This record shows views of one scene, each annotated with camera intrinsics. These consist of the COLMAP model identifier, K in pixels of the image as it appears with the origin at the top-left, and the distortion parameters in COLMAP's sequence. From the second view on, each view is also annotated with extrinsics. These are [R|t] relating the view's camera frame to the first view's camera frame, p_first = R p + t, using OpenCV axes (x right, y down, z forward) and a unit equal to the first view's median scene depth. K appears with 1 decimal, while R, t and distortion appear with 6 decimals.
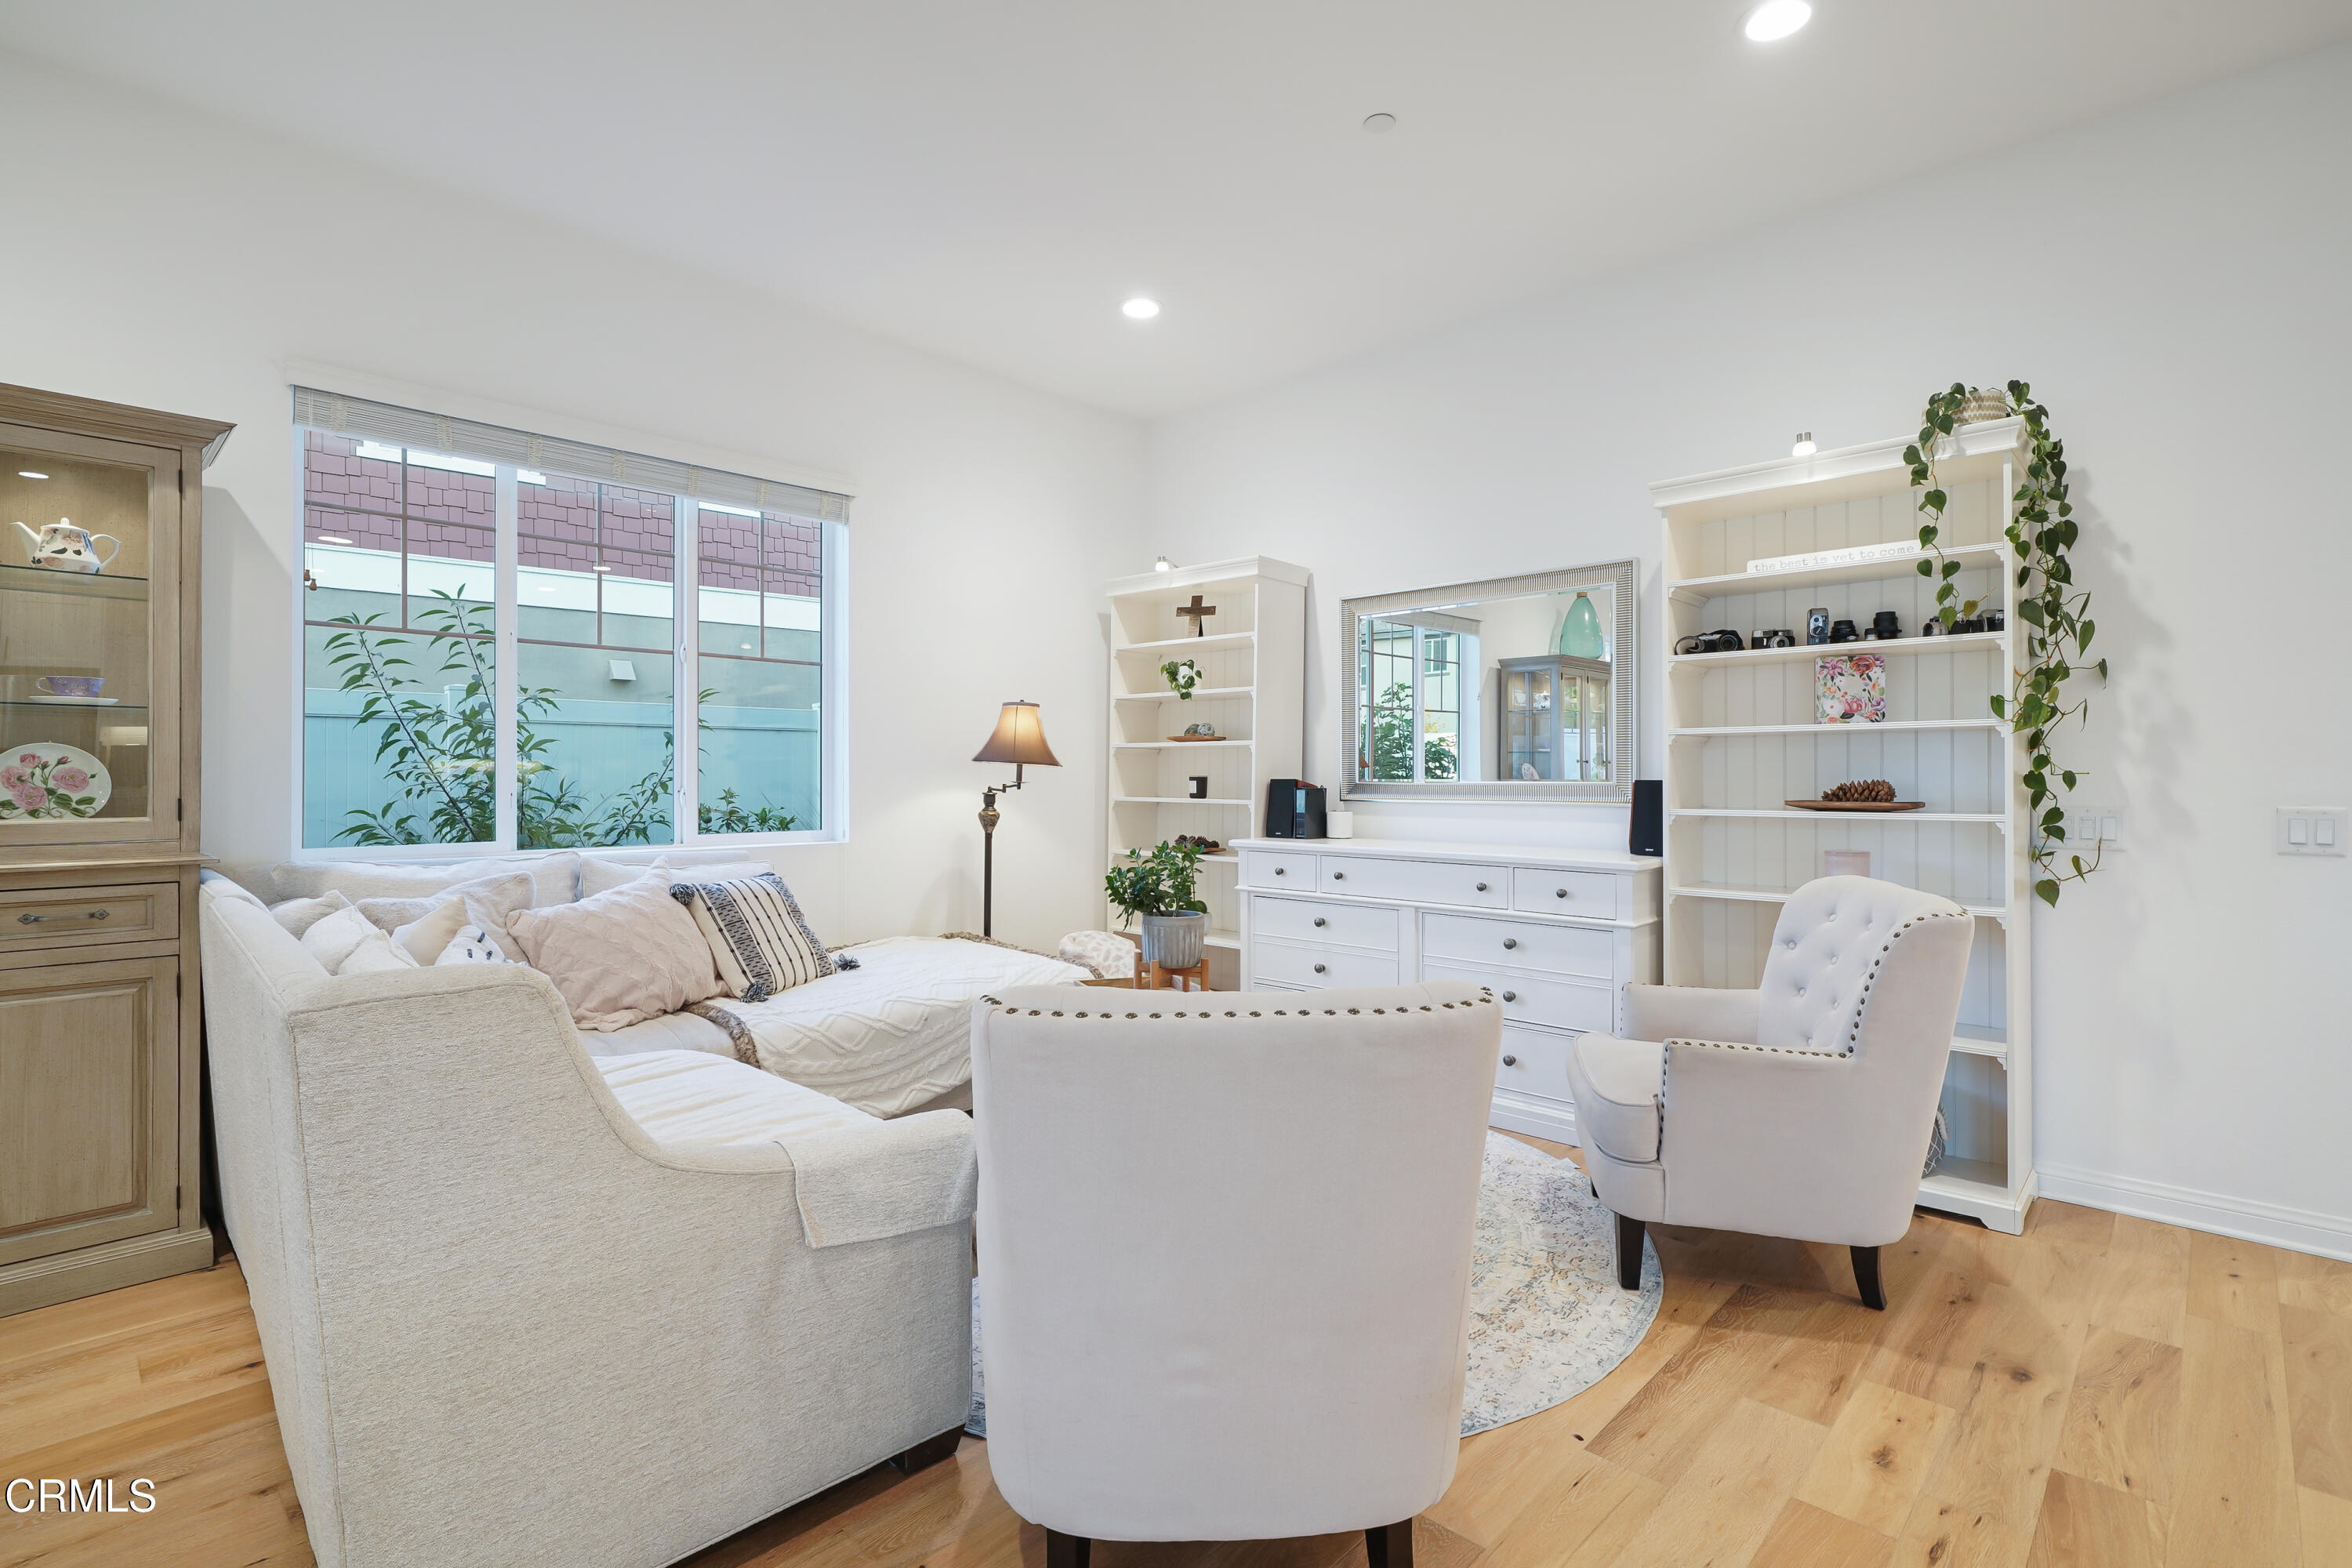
lens RADIAL K [[1104.4, 0, 1178.9], [0, 1104.4, 776.3], [0, 0, 1]] dist [0.002468, 0.000327]
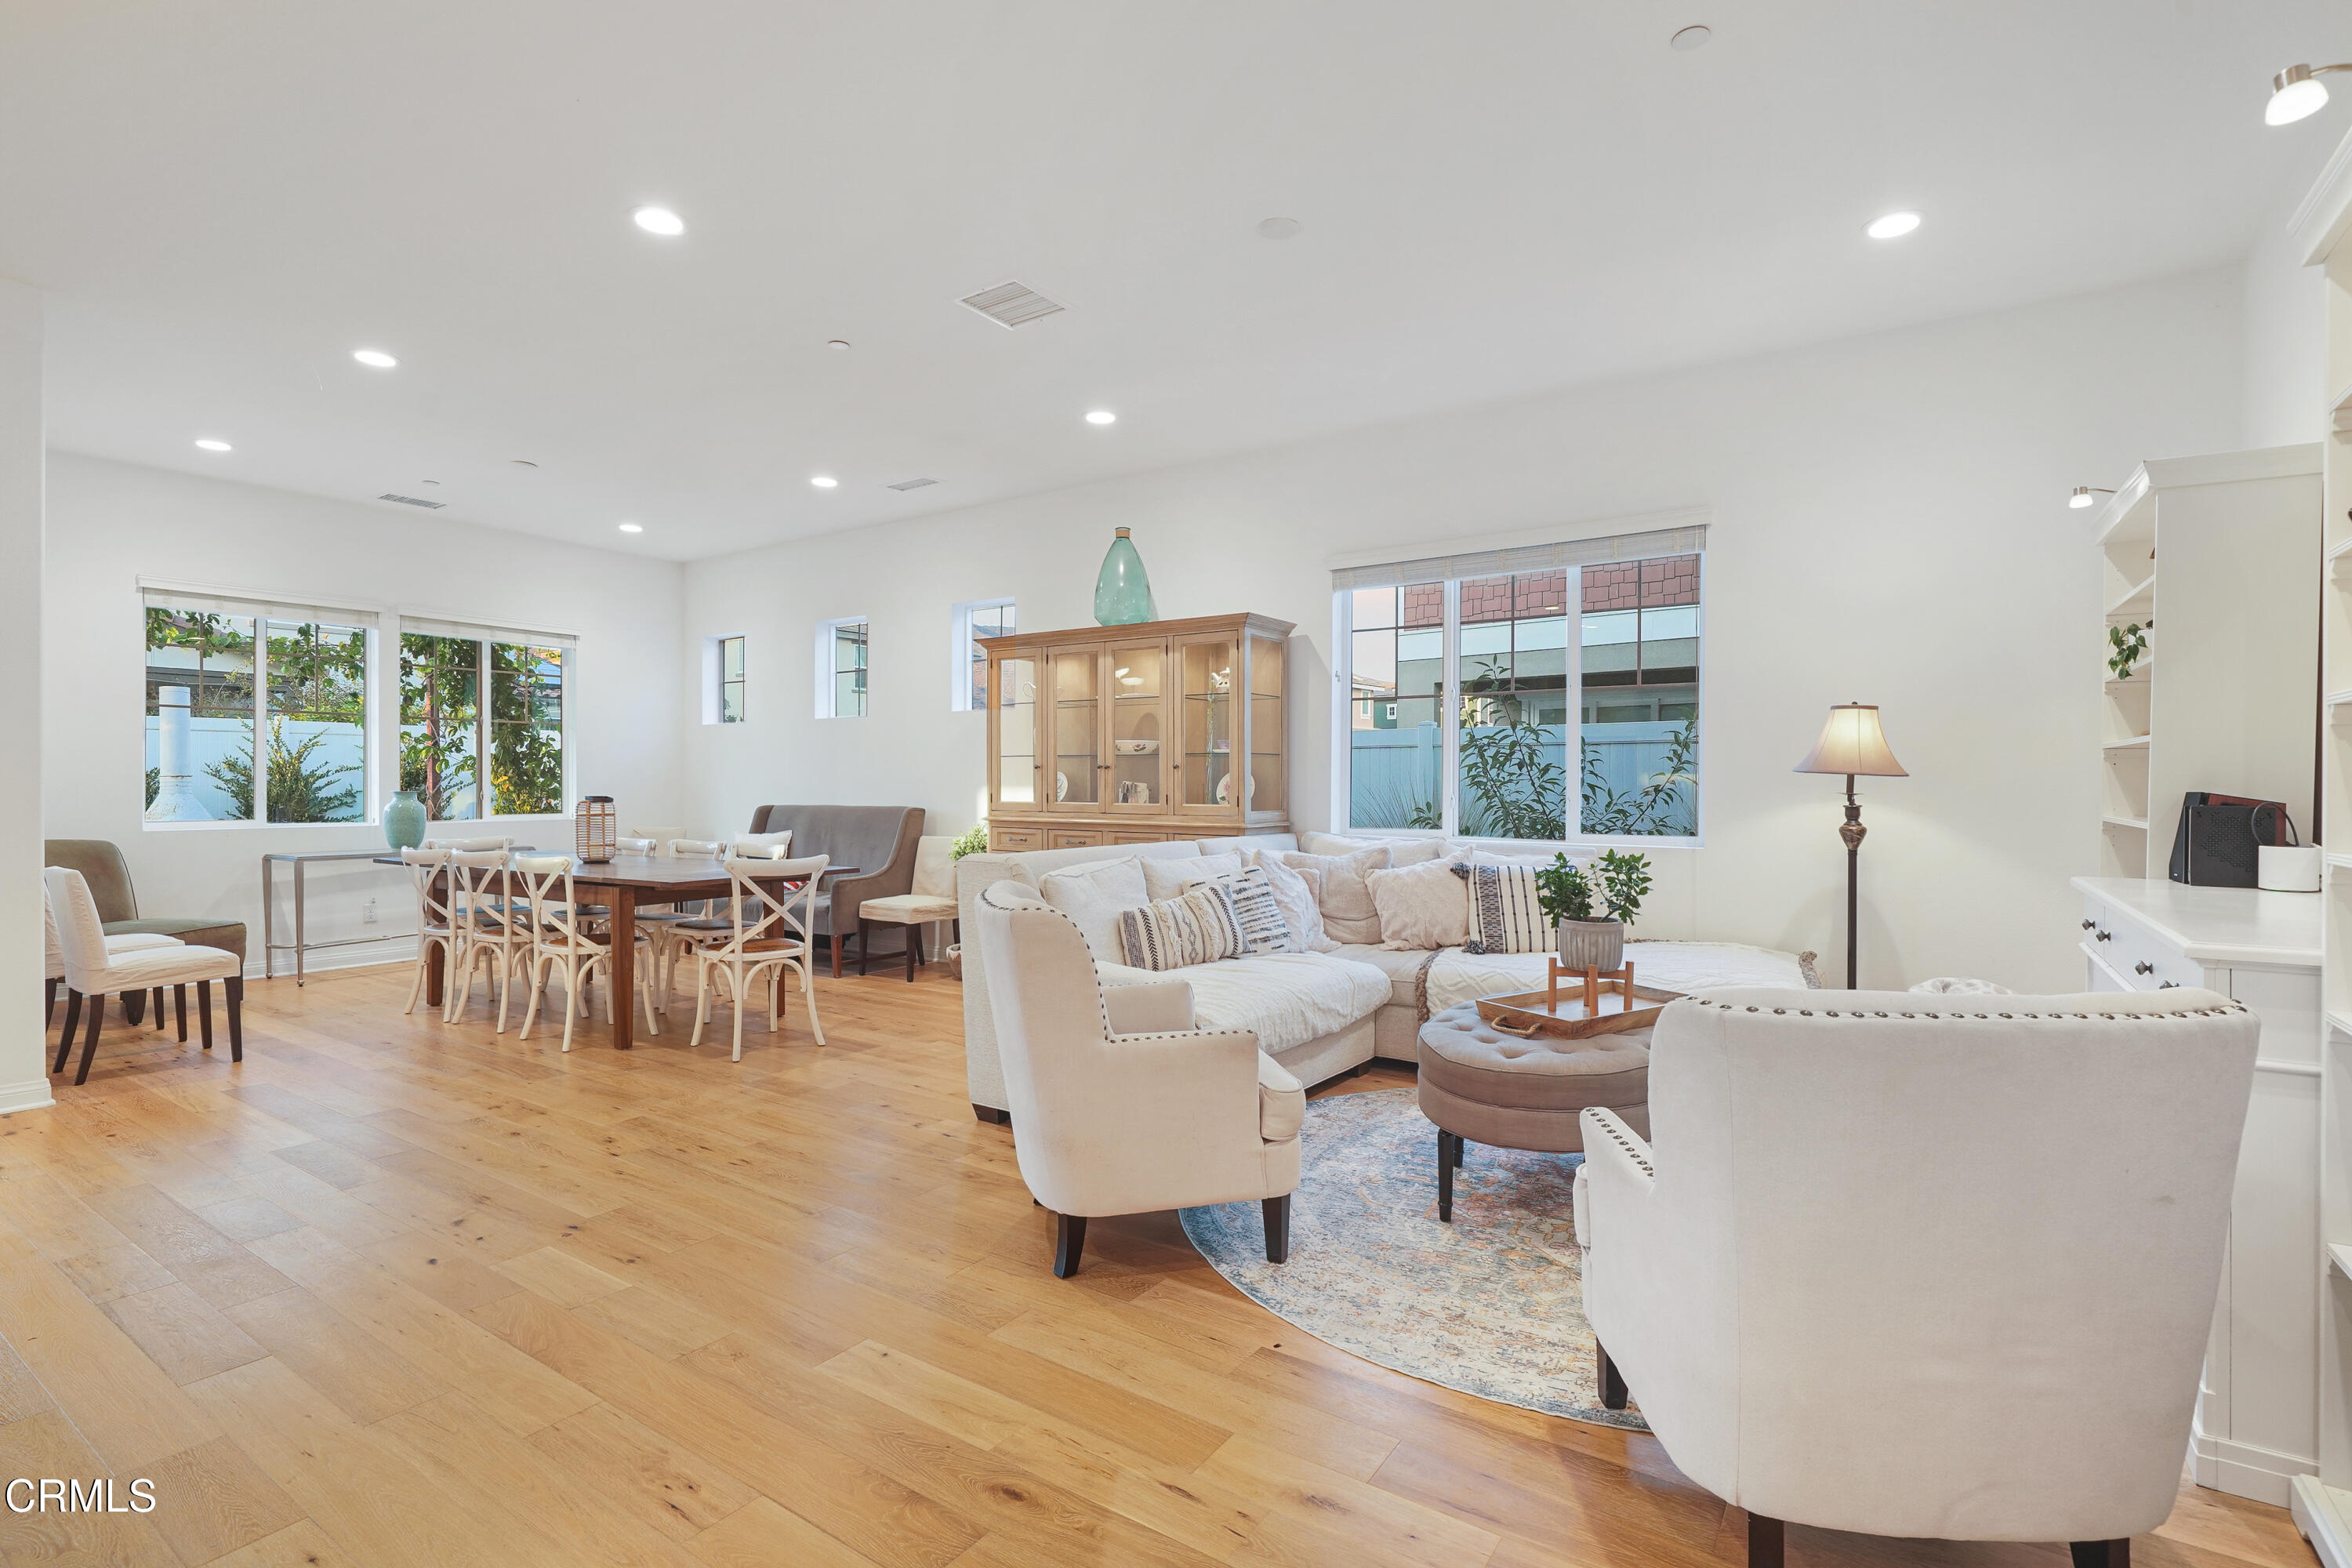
lens RADIAL K [[1104.4, 0, 1163.2], [0, 1104.4, 790.2], [0, 0, 1]] dist [0.002468, 0.000327]
pose [[0.169531, 0.006567, -0.985503, 0.866688], [-0.000197, 0.999978, 0.006630, -0.004412], [0.985525, -0.000930, 0.169528, 0.390596]]
